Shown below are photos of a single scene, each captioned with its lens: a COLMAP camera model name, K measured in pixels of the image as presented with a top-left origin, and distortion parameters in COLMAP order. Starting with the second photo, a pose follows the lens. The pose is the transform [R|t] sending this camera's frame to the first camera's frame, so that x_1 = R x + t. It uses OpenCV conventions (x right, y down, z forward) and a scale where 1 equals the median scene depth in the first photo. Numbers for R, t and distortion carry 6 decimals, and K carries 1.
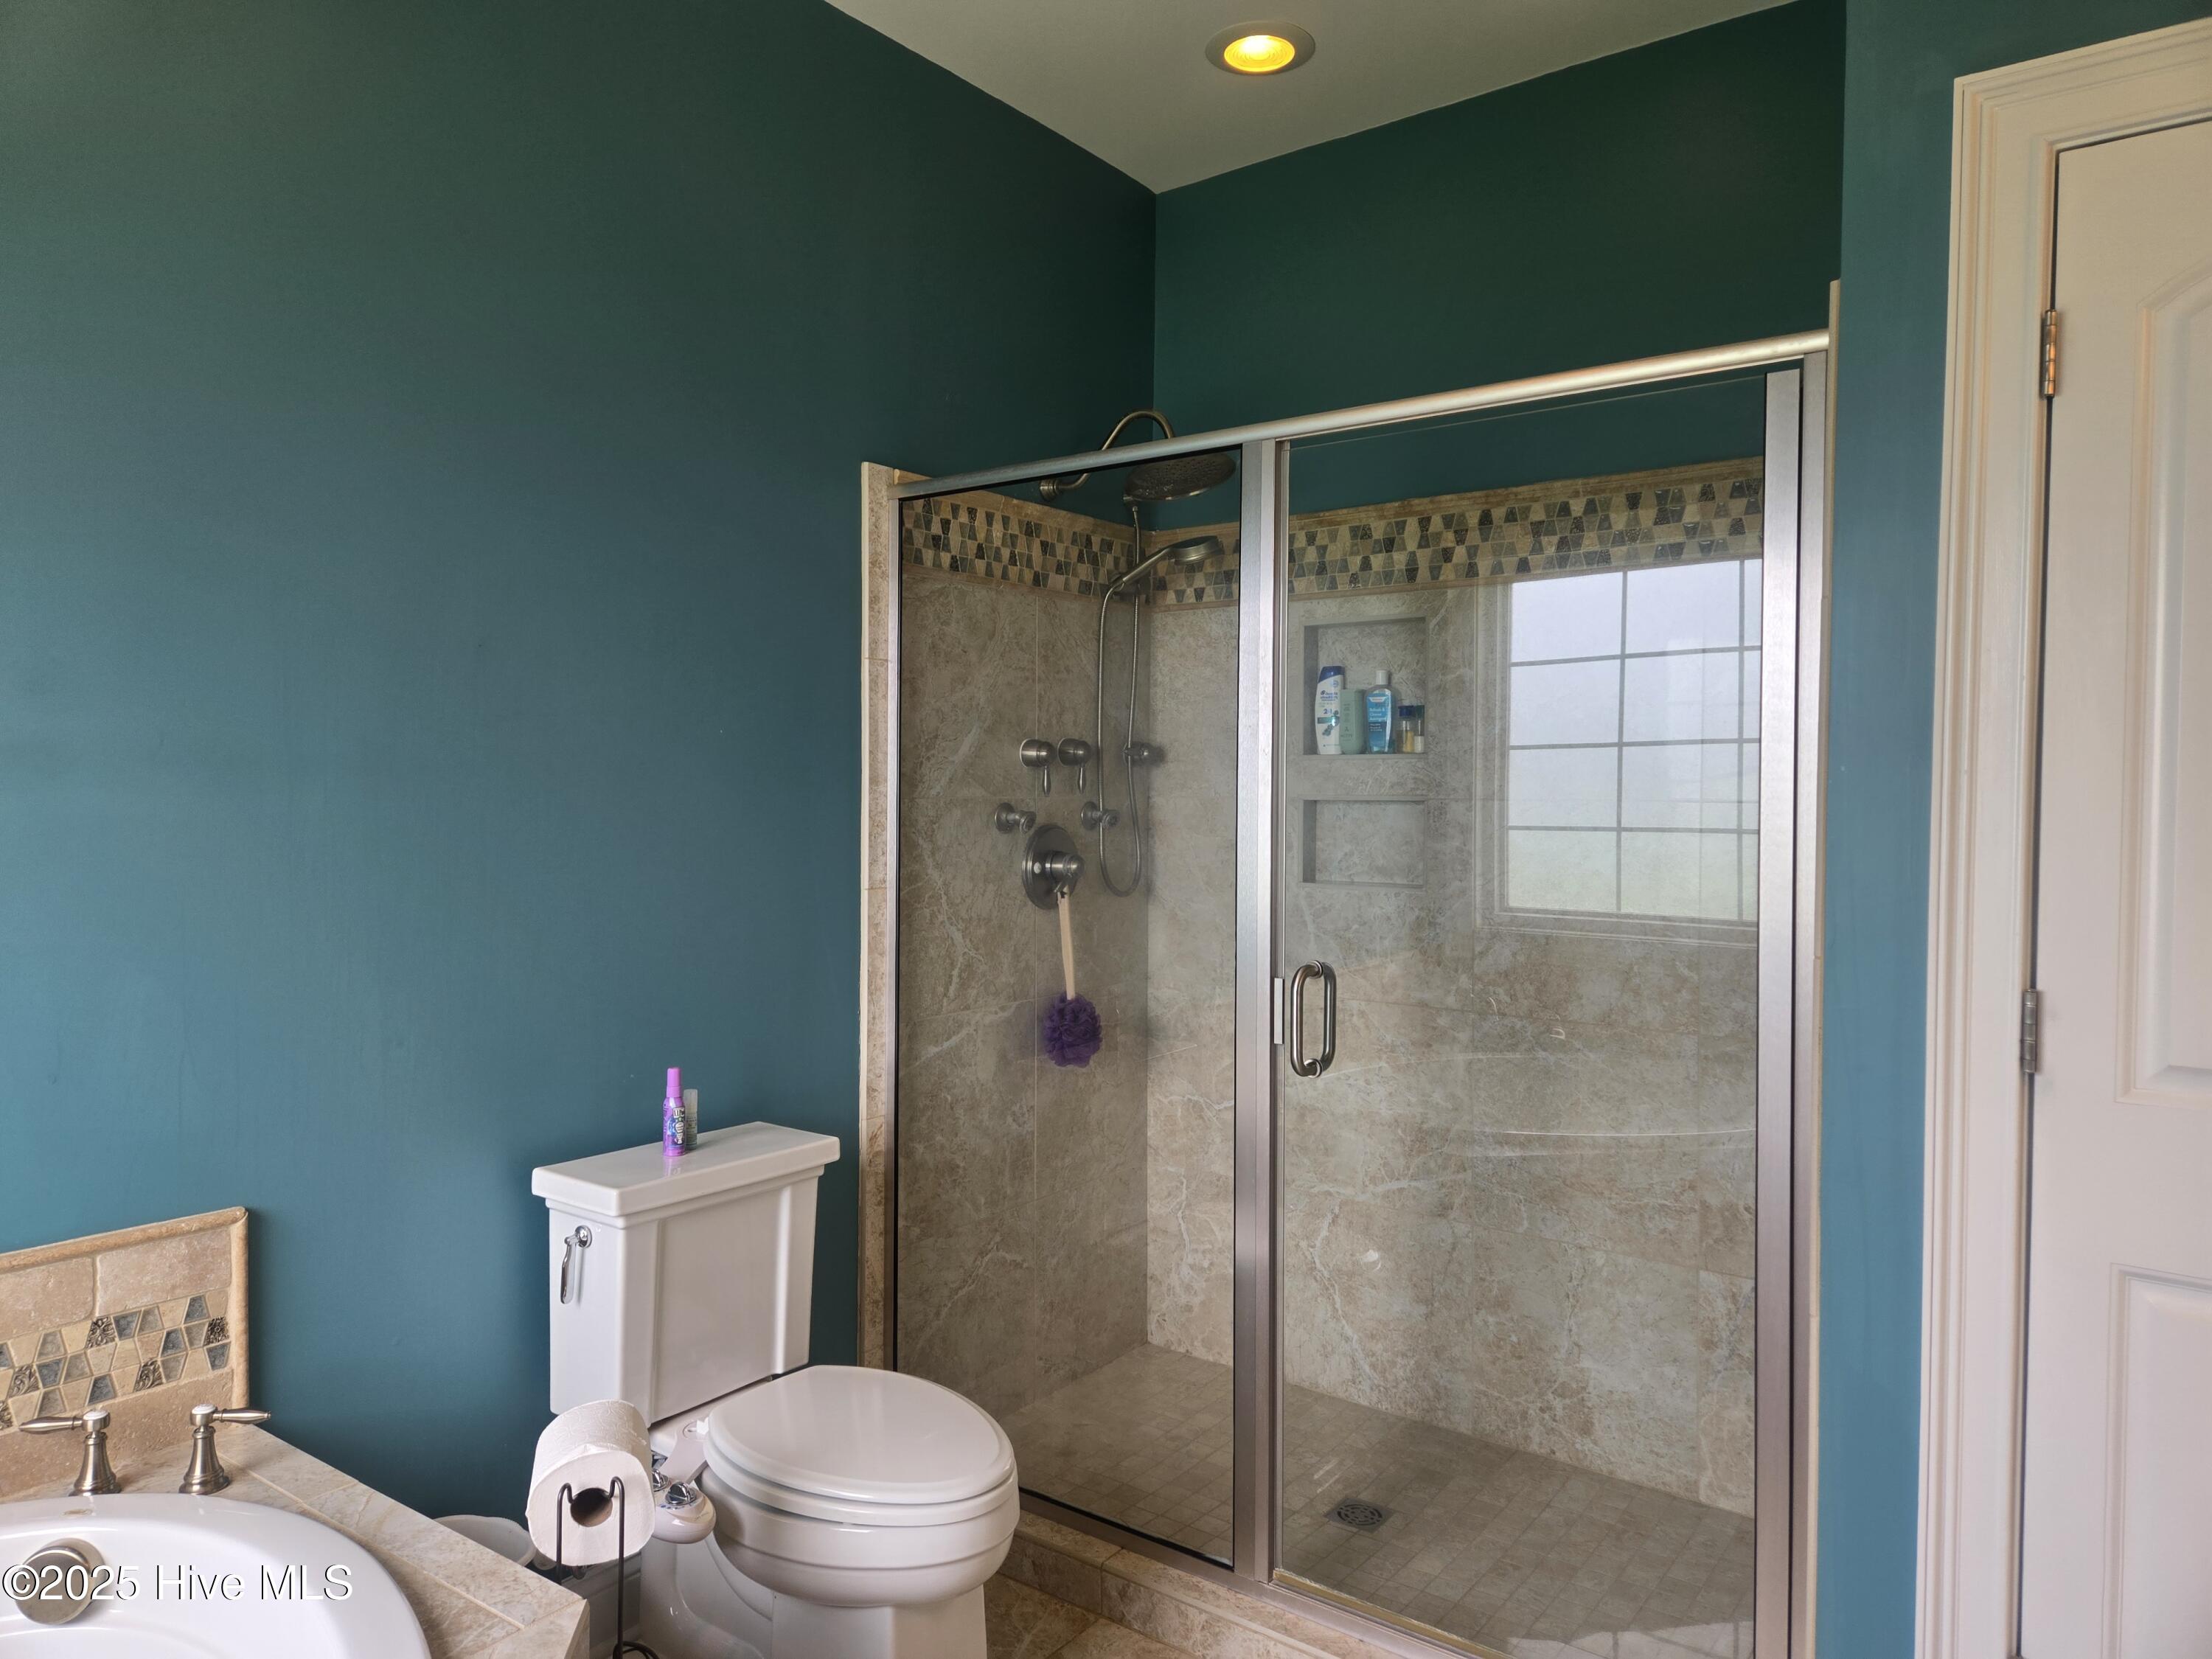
lens RADIAL K [[1481.8, 0, 1096.8], [0, 1481.8, 816.8], [0, 0, 1]] dist [0.087691, -0.083778]
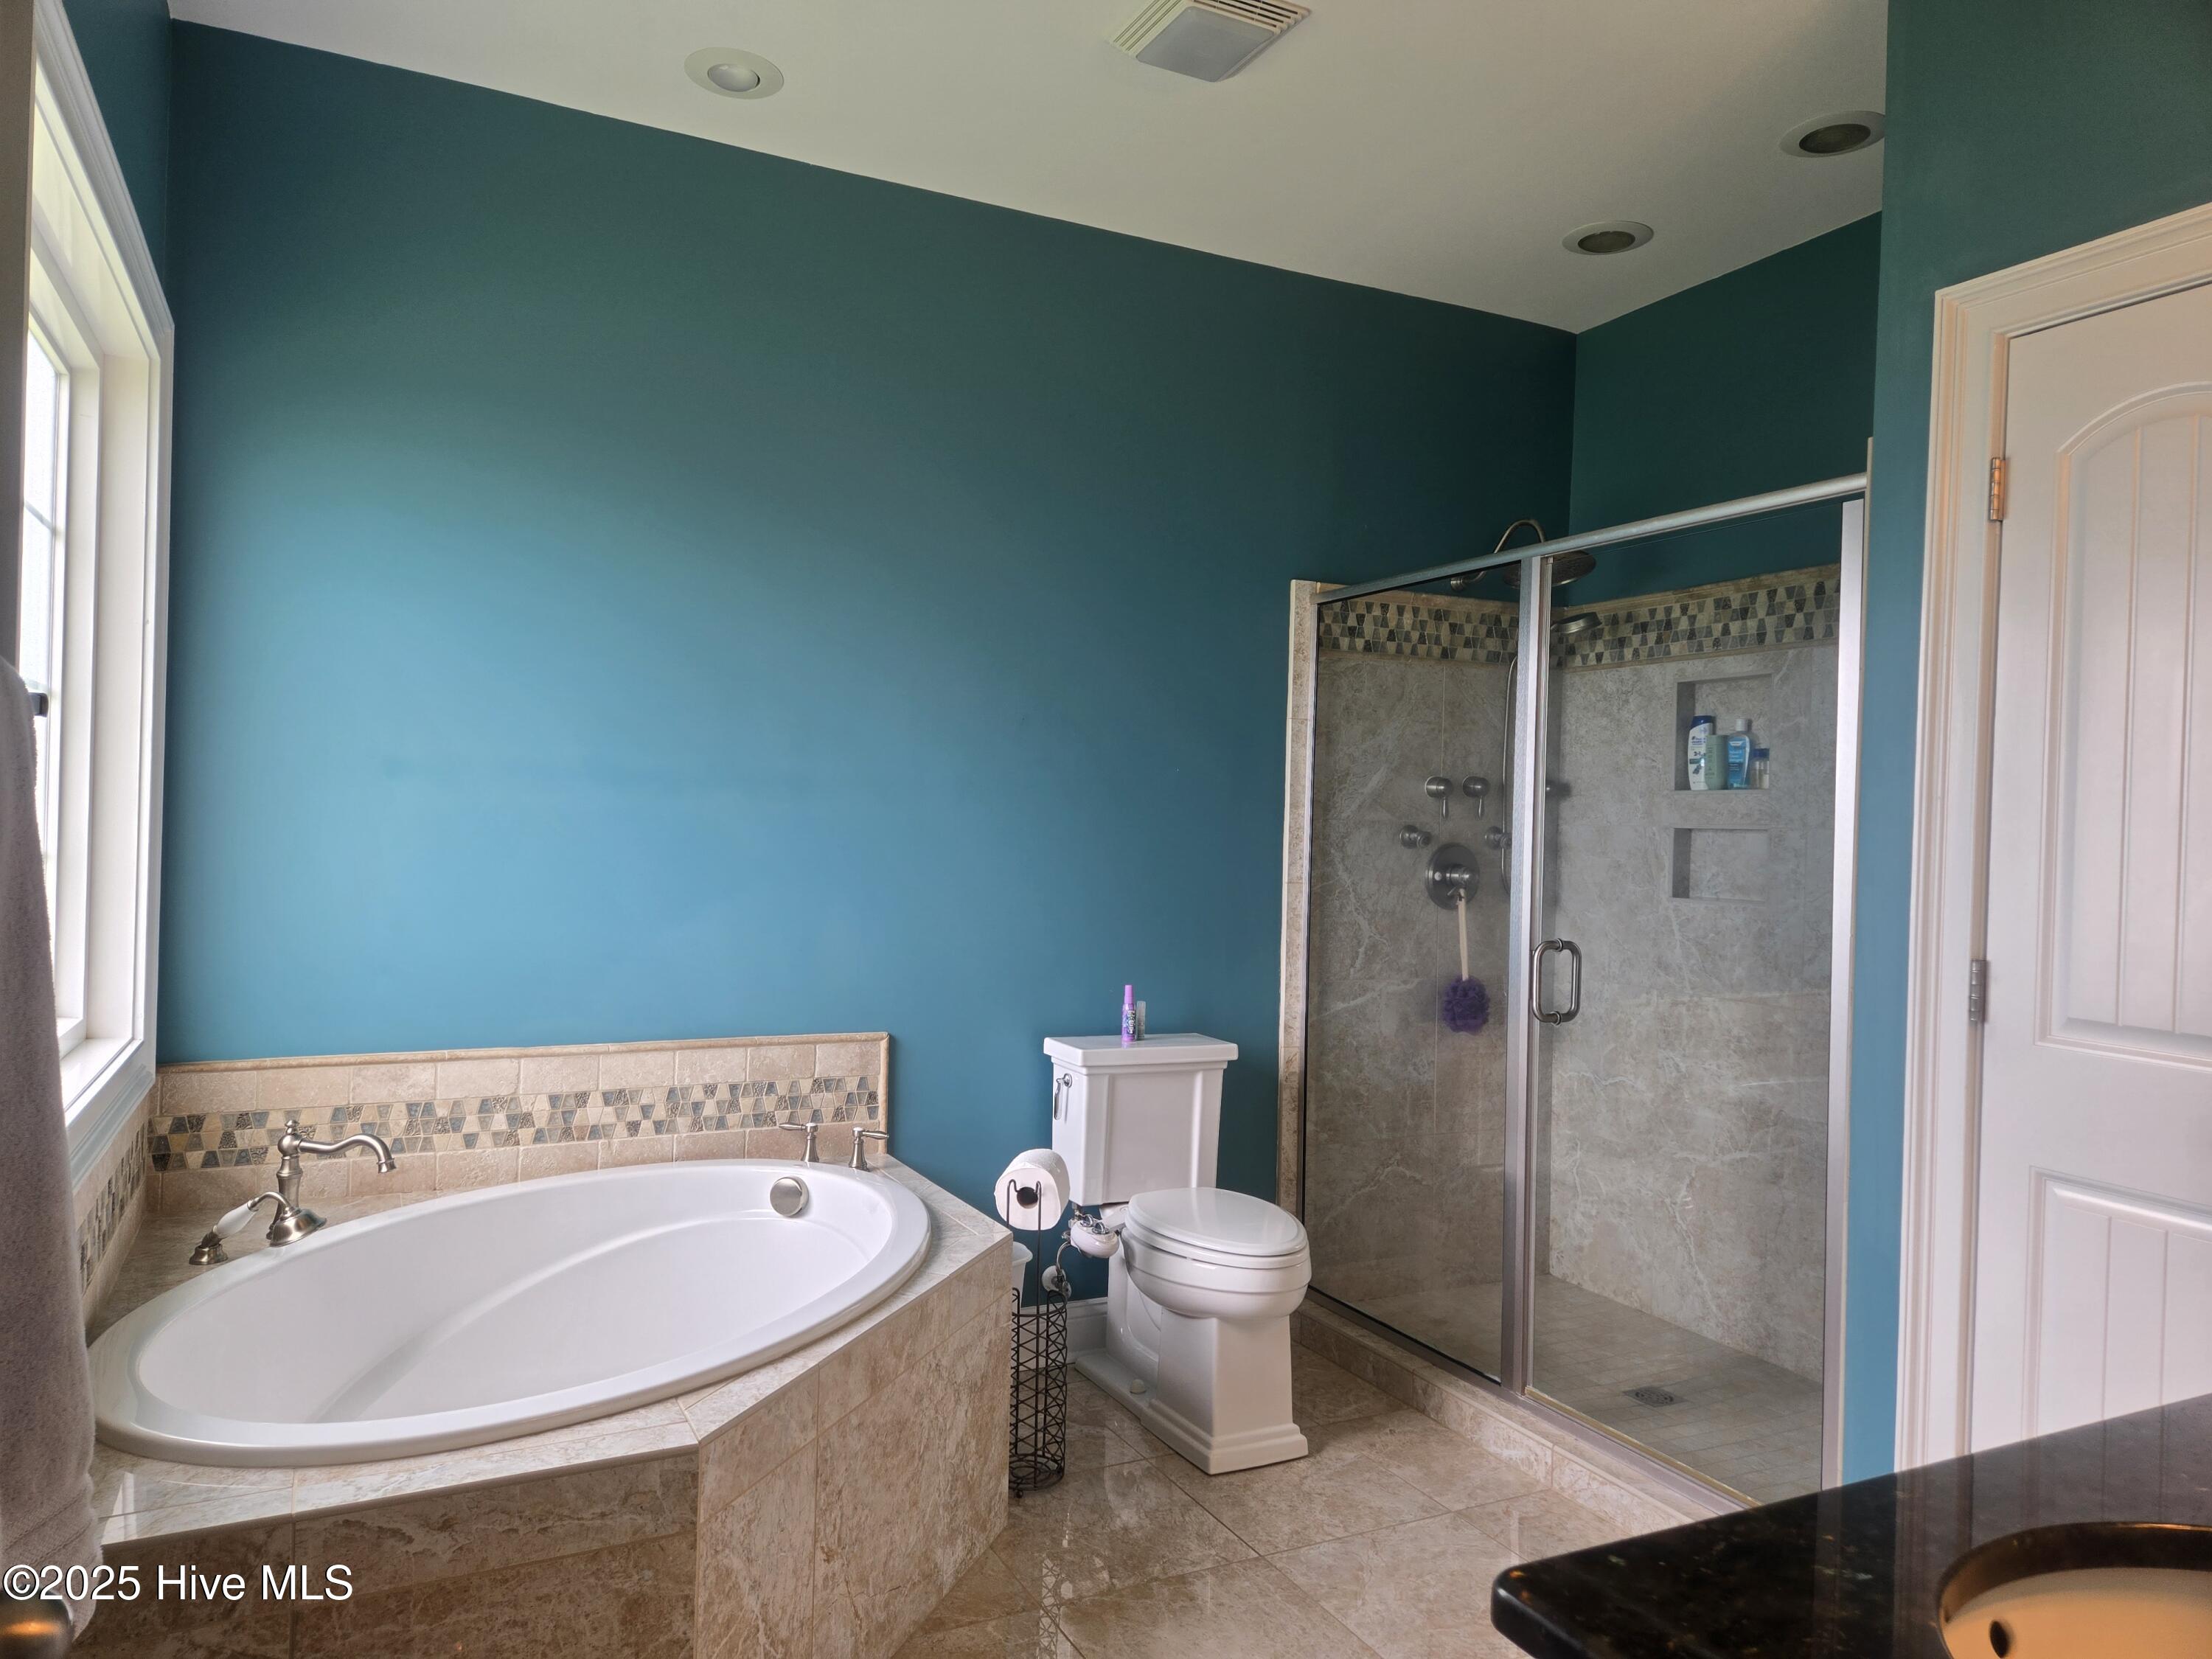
lens RADIAL K [[1497.0, 0, 1103.0], [0, 1497.0, 830.0], [0, 0, 1]] dist [0.073235, -0.083811]
pose [[0.894370, 0.017816, -0.446974, 0.291817], [-0.027566, 0.999503, -0.015318, 0.023071], [0.446478, 0.026021, 0.894416, -0.311490]]
